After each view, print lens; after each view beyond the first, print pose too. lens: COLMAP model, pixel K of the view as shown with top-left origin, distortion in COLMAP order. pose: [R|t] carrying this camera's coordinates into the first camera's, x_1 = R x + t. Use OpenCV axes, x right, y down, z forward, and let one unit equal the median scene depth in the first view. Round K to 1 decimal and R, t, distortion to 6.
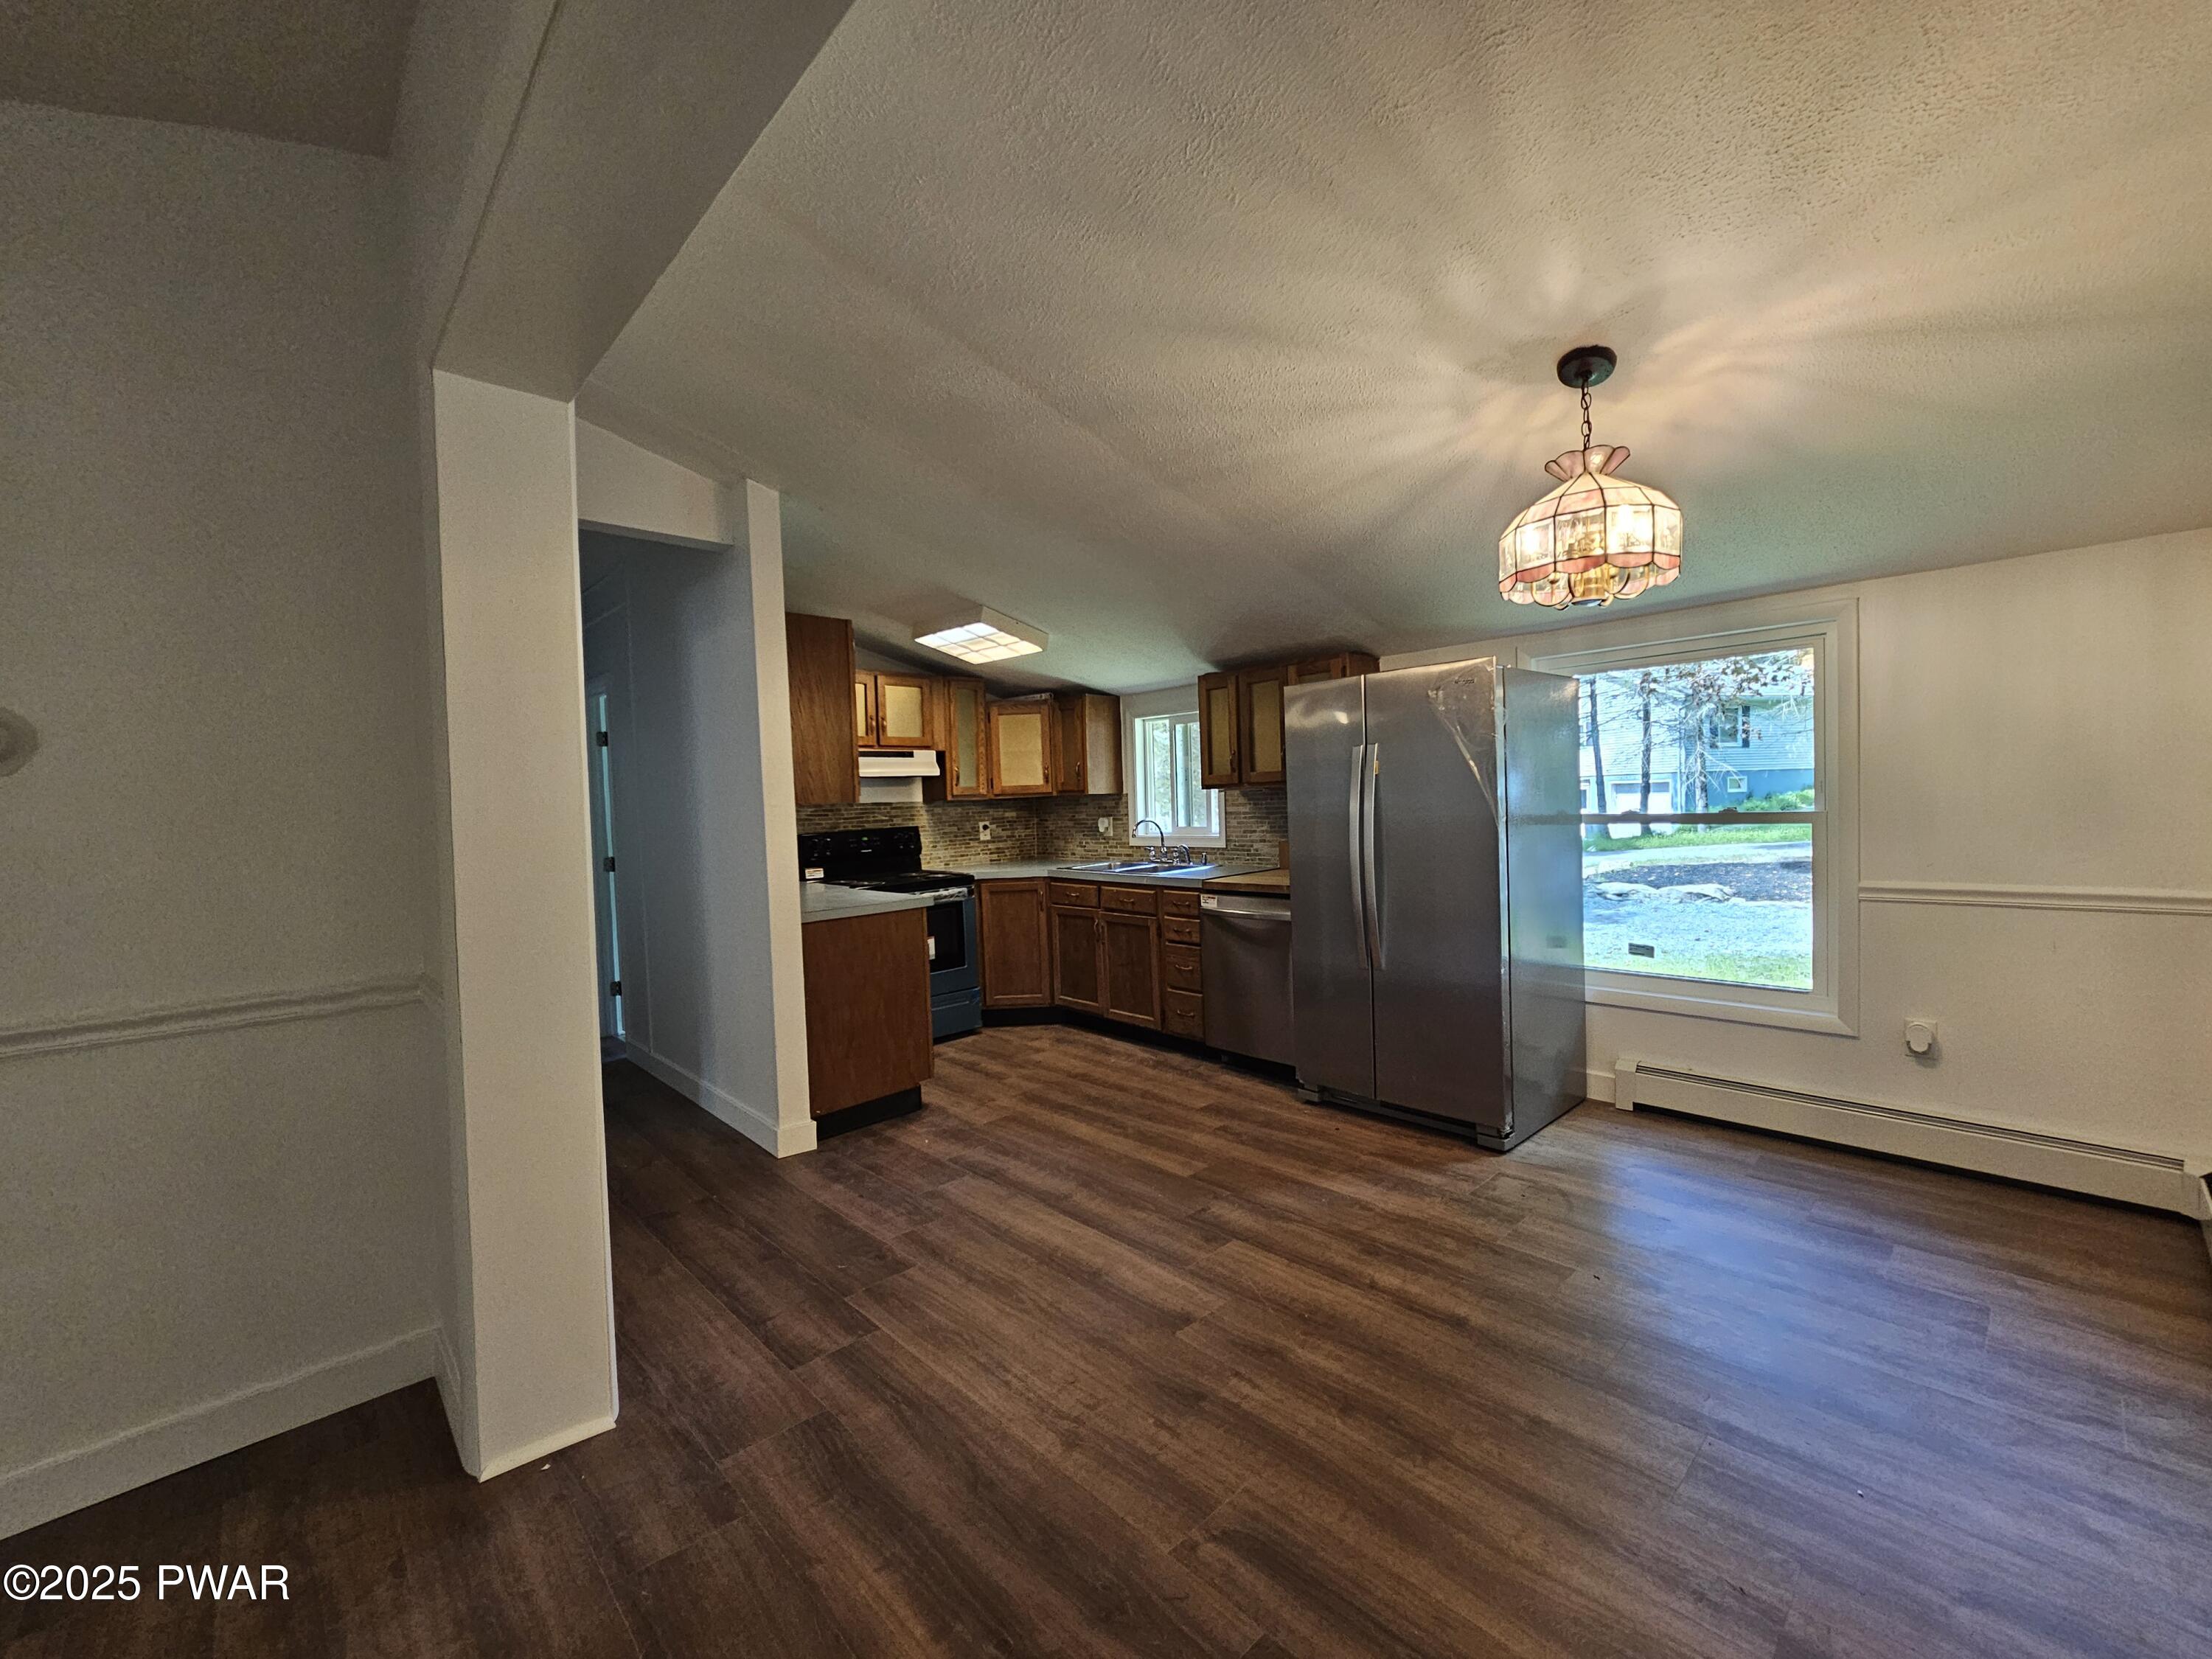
lens RADIAL K [[902.7, 0, 1119.4], [0, 902.7, 834.6], [0, 0, 1]] dist [0.000751, -0.000835]
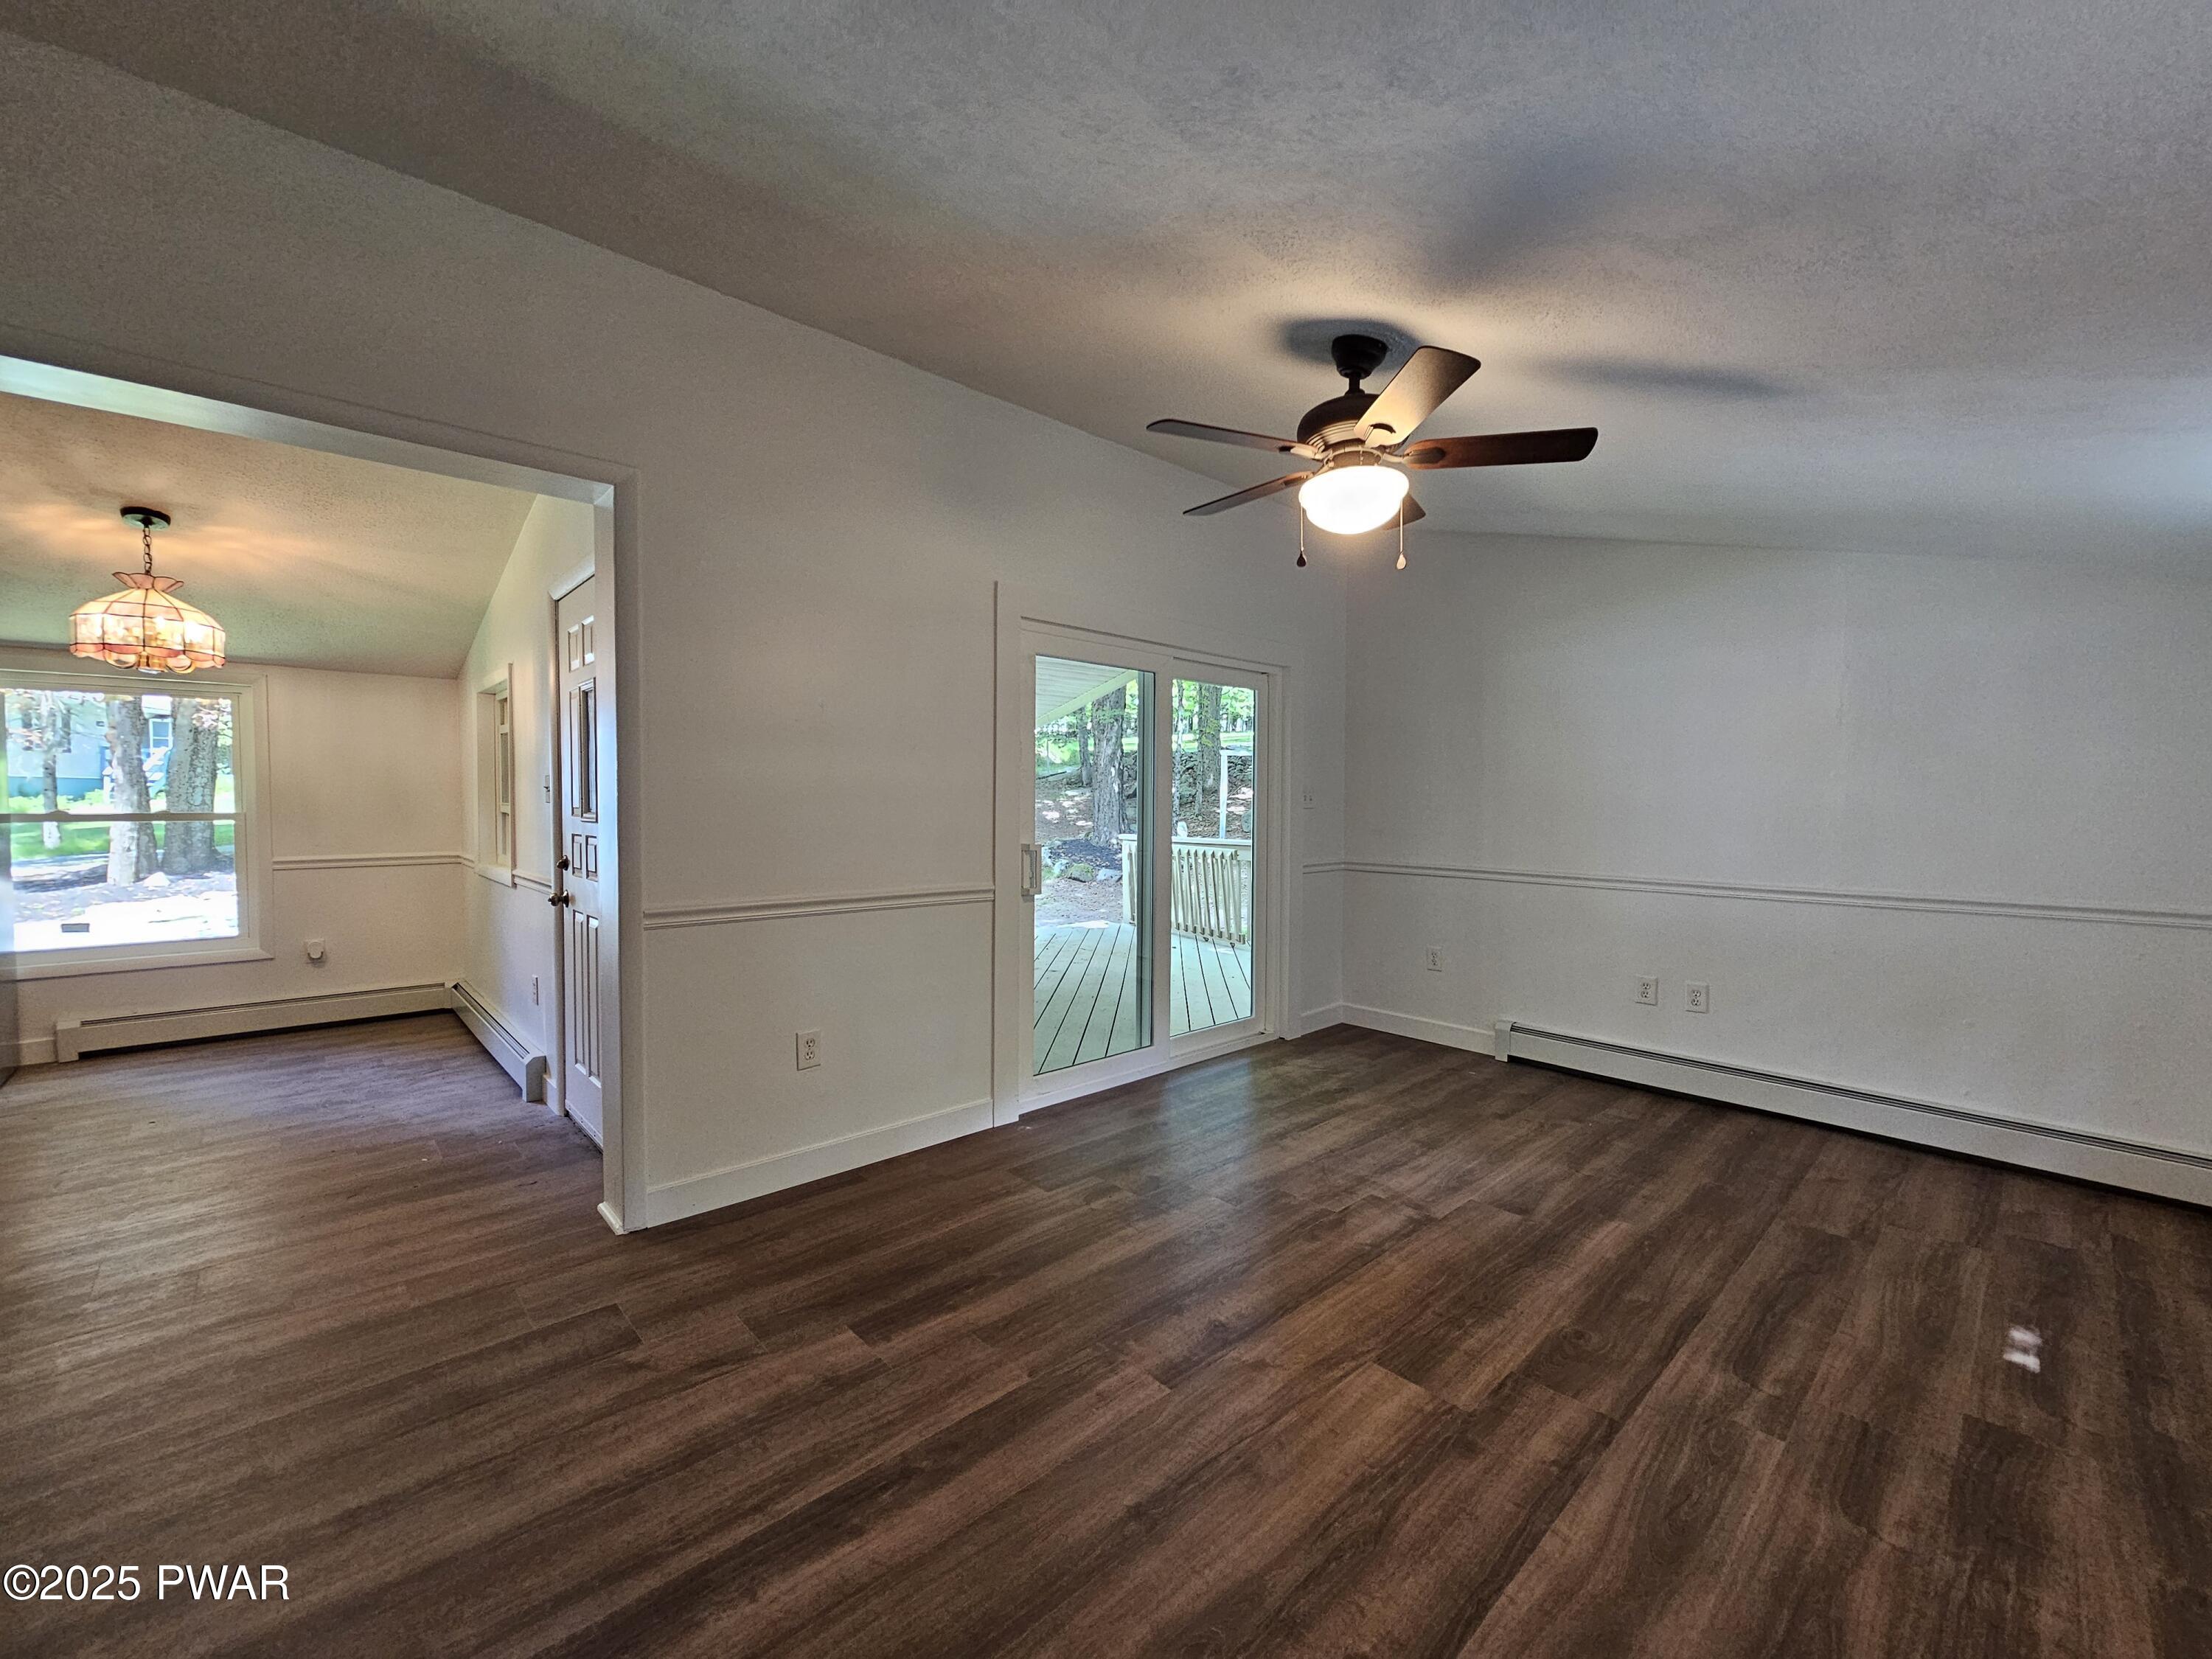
lens RADIAL K [[902.7, 0, 1119.4], [0, 902.7, 834.6], [0, 0, 1]] dist [0.000751, -0.000835]
pose [[0.004259, -0.007971, 0.999959, -1.119739], [0.033657, 0.999403, 0.007823, 0.075894], [-0.999424, 0.033622, 0.004525, -0.718600]]
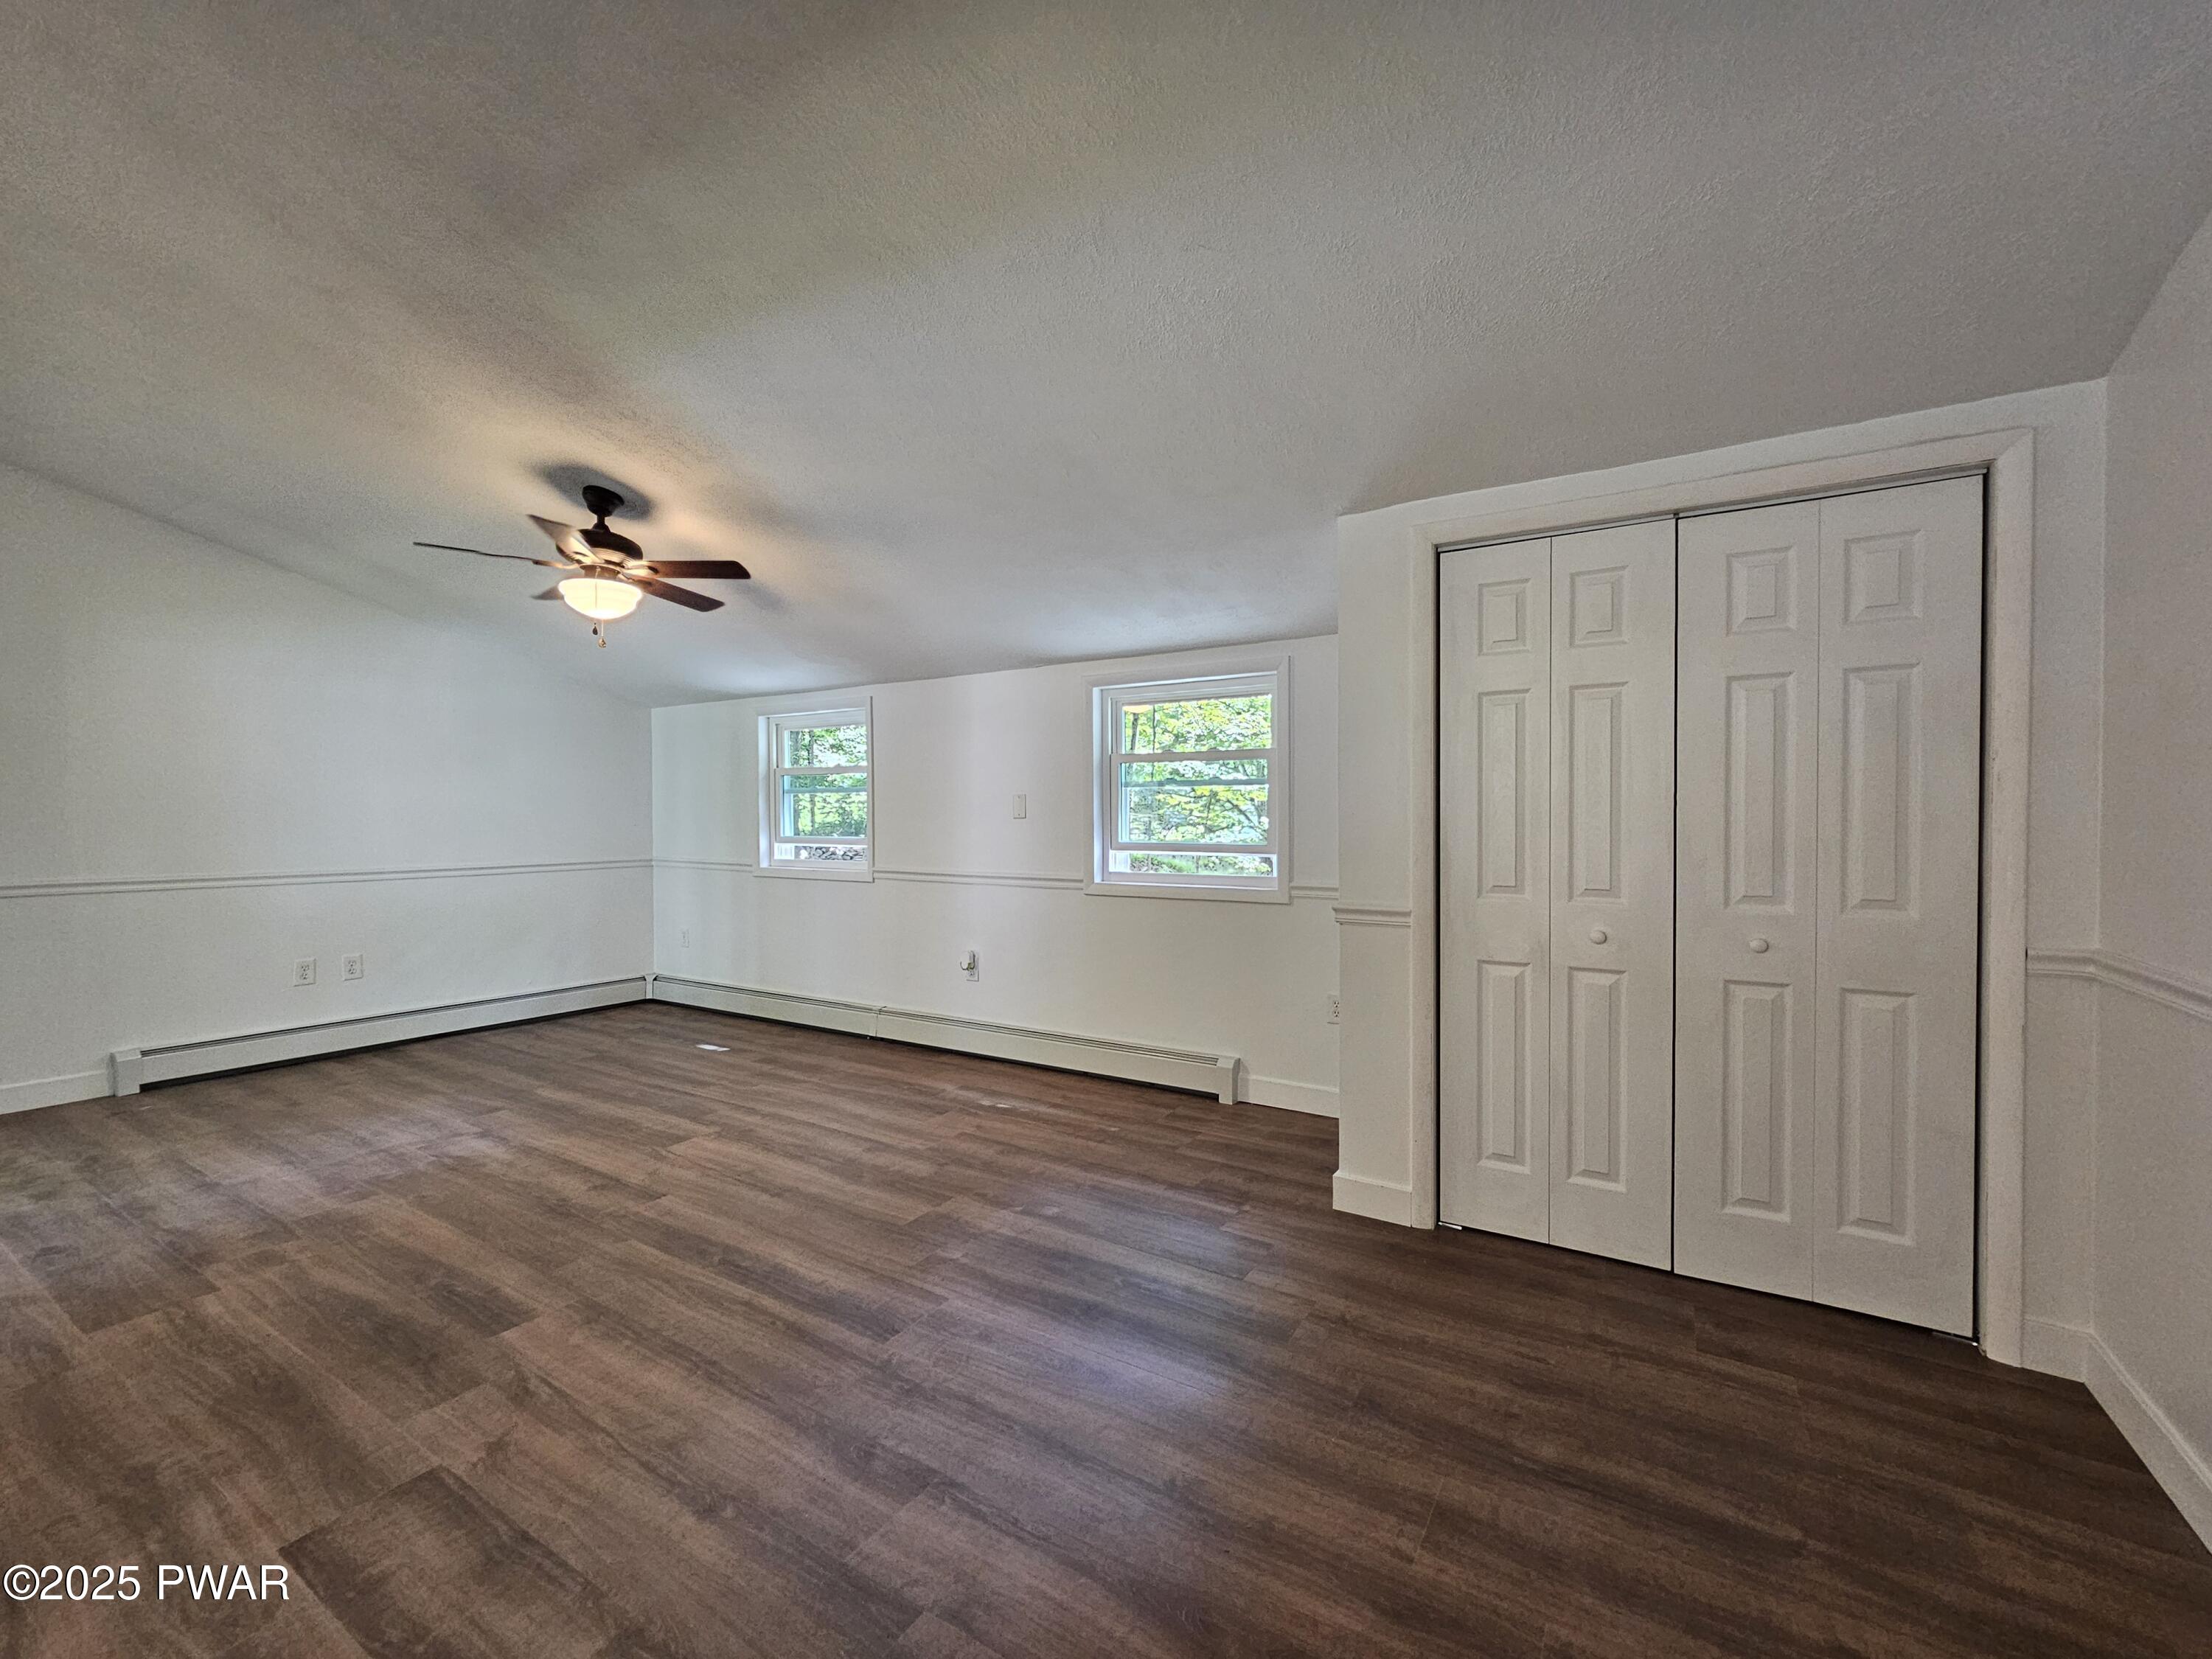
lens RADIAL K [[902.7, 0, 1119.4], [0, 902.7, 834.6], [0, 0, 1]] dist [0.000751, -0.000835]
pose [[-0.964870, 0.033676, -0.260559, -0.484294], [0.017394, 0.997763, 0.064544, 0.024254], [0.262150, 0.057745, -0.963298, 0.823436]]
